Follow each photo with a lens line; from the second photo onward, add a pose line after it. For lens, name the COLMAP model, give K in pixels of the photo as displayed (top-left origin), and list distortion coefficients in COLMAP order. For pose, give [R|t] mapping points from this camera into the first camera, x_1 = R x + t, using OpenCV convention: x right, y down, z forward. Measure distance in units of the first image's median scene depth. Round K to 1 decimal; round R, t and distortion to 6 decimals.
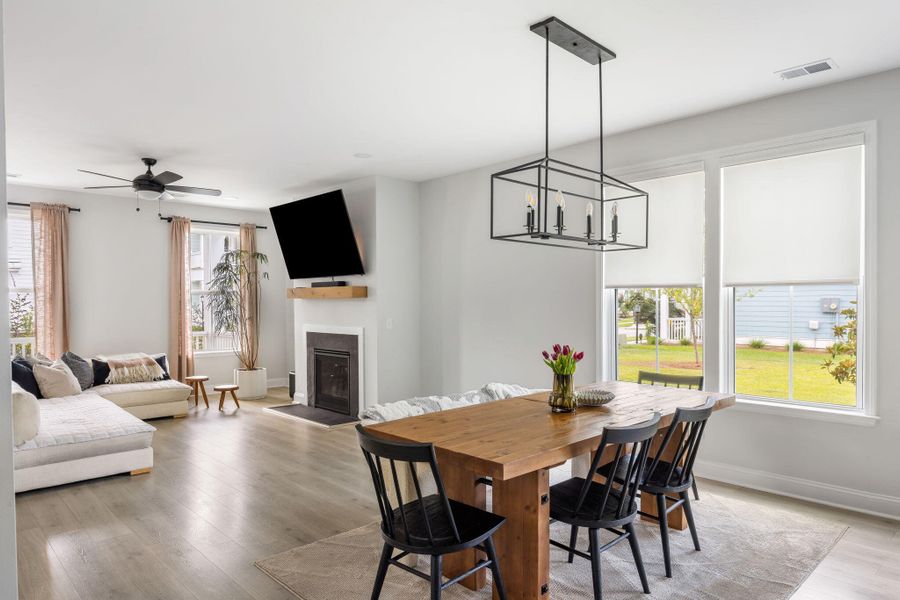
lens RADIAL K [[575.4, 0, 451.5], [0, 575.4, 314.6], [0, 0, 1]] dist [-0.000385, -0.000469]
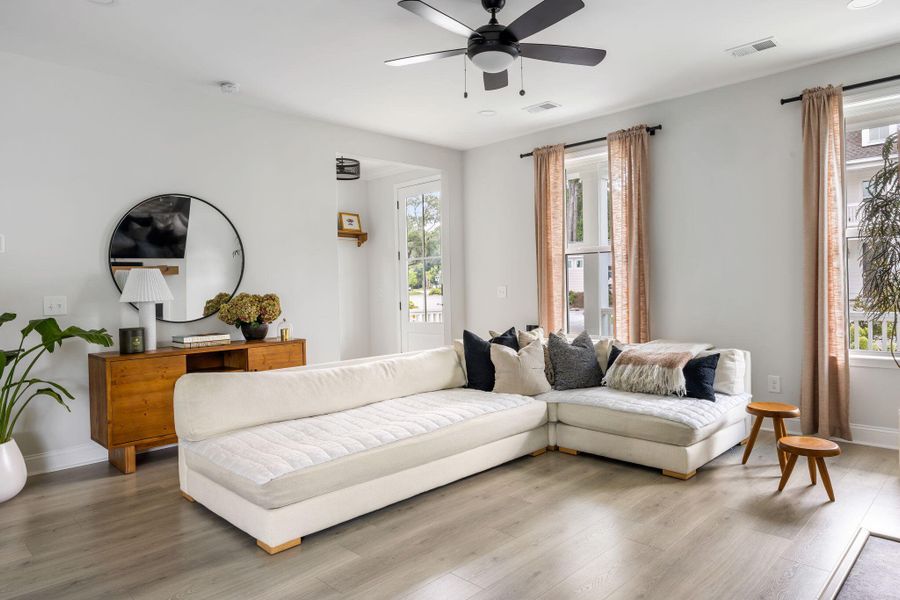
lens RADIAL K [[572.0, 0, 466.3], [0, 572.0, 289.2], [0, 0, 1]] dist [-0.004367, -0.000363]
pose [[0.049694, 0.008278, -0.998730, 0.025901], [0.000149, 0.999966, 0.008296, 0.006671], [0.998764, -0.000561, 0.049691, 0.768908]]
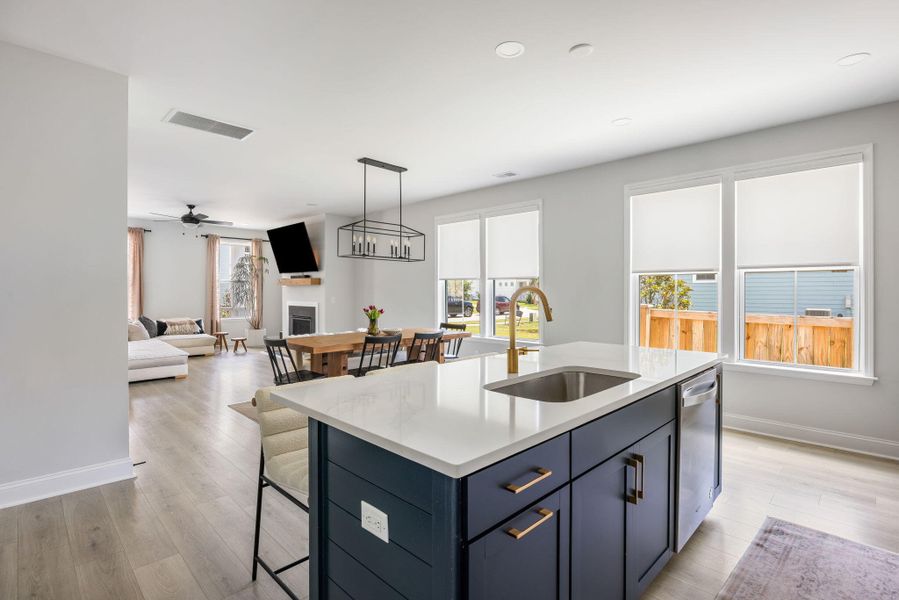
lens RADIAL K [[437.3, 0, 444.2], [0, 437.3, 292.5], [0, 0, 1]] dist [-0.000473, 0.000028]
pose [[0.999855, 0.006019, 0.015917, 0.188398], [-0.005735, 0.999826, -0.017771, 0.013417], [-0.016021, 0.017677, 0.999715, -0.282919]]
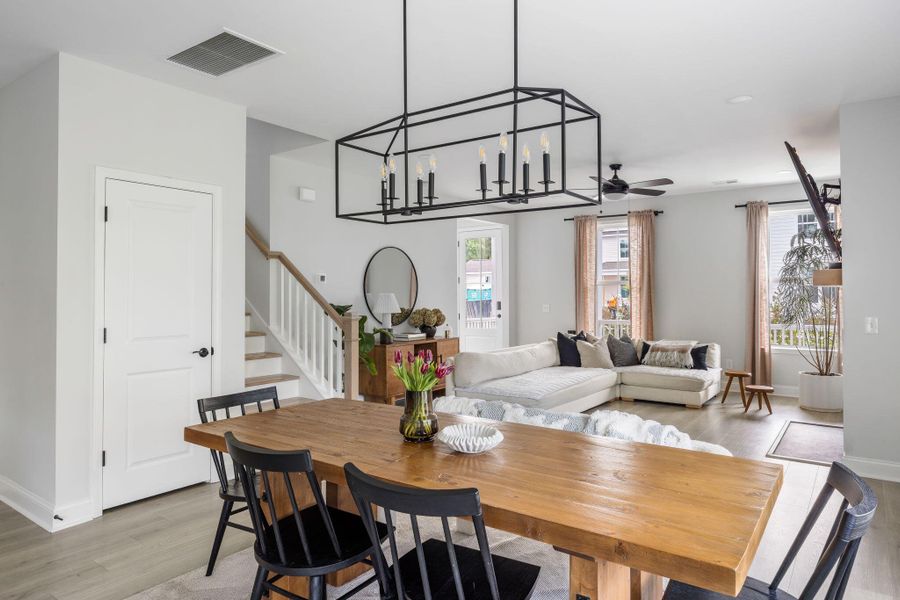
lens RADIAL K [[566.4, 0, 446.4], [0, 566.4, 285.6], [0, 0, 1]] dist [-0.002013, -0.000278]
pose [[0.181356, -0.012558, -0.983337, 0.404359], [-0.017575, 0.999717, -0.016008, -0.009253], [0.983260, 0.020185, 0.181084, 0.390150]]
